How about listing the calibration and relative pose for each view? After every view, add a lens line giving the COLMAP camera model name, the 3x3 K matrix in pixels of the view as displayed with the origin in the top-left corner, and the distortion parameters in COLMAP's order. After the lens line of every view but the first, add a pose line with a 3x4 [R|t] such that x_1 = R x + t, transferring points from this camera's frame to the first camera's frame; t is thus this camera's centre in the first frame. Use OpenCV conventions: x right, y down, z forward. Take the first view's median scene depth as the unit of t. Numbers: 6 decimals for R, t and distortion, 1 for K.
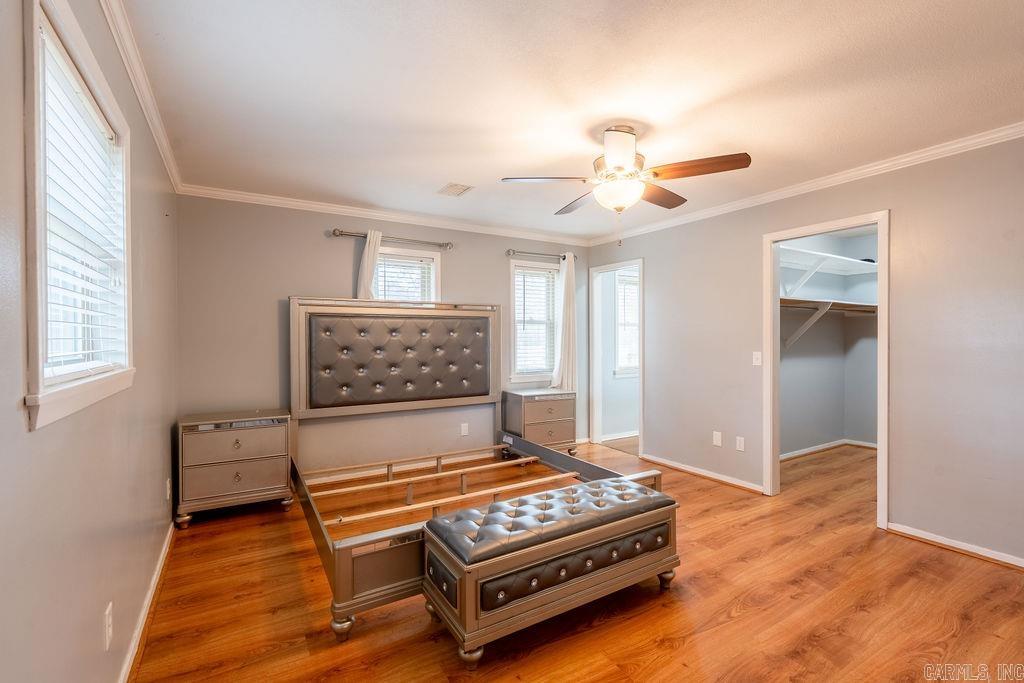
lens RADIAL K [[461.5, 0, 508.0], [0, 461.5, 340.6], [0, 0, 1]] dist [-0.004290, 0.001366]
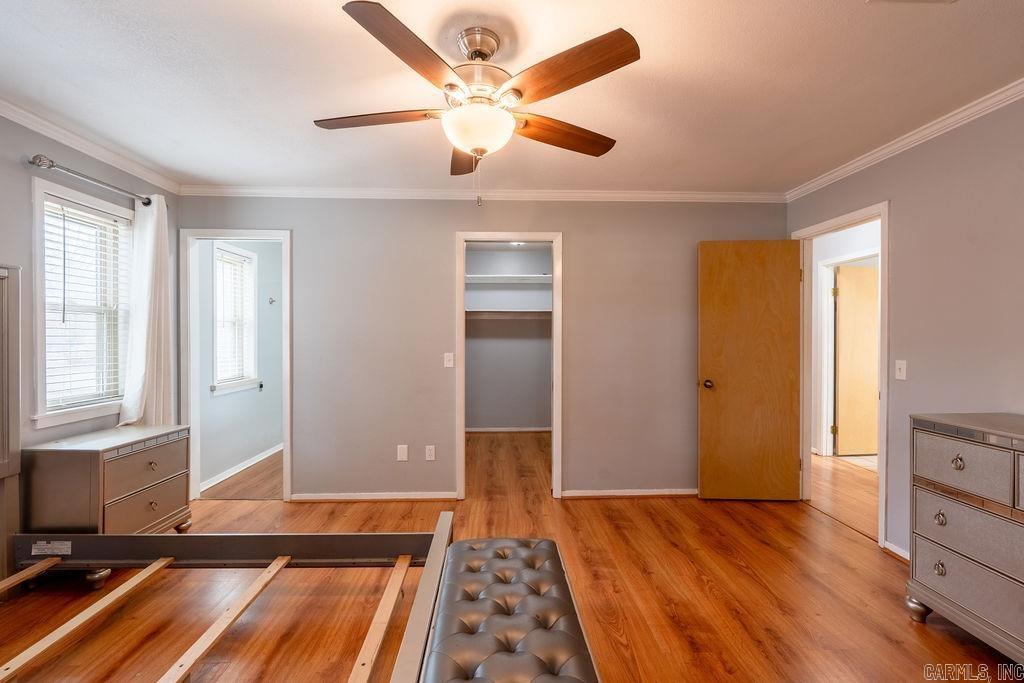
lens RADIAL K [[461.5, 0, 511.3], [0, 461.5, 339.5], [0, 0, 1]] dist [-0.004290, 0.001366]
pose [[0.480380, -0.001584, 0.877059, -0.184190], [0.003873, 0.999992, -0.000316, -0.001890], [-0.877052, 0.003549, 0.480383, 0.333197]]
